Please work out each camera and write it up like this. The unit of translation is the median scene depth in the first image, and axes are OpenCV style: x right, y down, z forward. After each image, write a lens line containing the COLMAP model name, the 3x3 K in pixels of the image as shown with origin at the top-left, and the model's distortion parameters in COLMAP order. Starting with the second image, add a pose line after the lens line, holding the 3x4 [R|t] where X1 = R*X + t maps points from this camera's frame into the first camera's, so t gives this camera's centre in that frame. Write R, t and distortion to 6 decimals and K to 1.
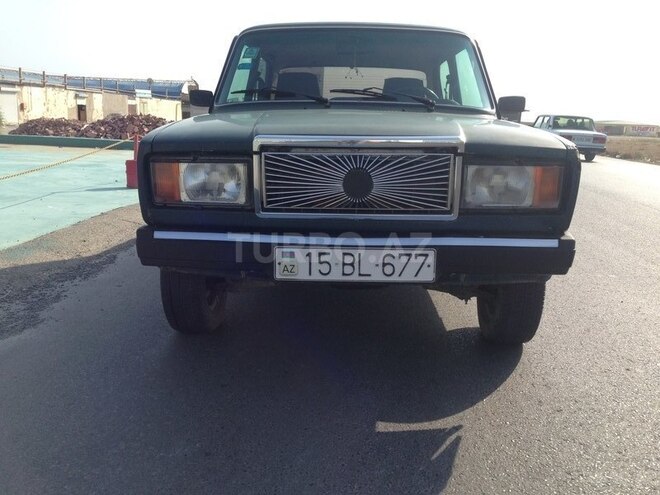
lens RADIAL K [[636.7, 0, 332.5], [0, 636.7, 246.9], [0, 0, 1]] dist [0.009439, 0.000000]
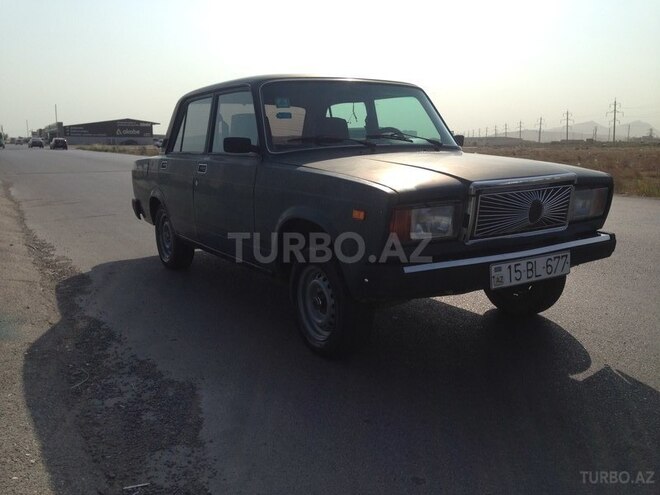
lens RADIAL K [[628.9, 0, 330.2], [0, 628.9, 248.3], [0, 0, 1]] dist [0.008517, 0.000000]
pose [[0.851248, -0.131148, 0.508112, -1.027578], [0.143149, 0.989578, 0.015598, -0.101838], [-0.504862, 0.059458, 0.861150, 0.043337]]
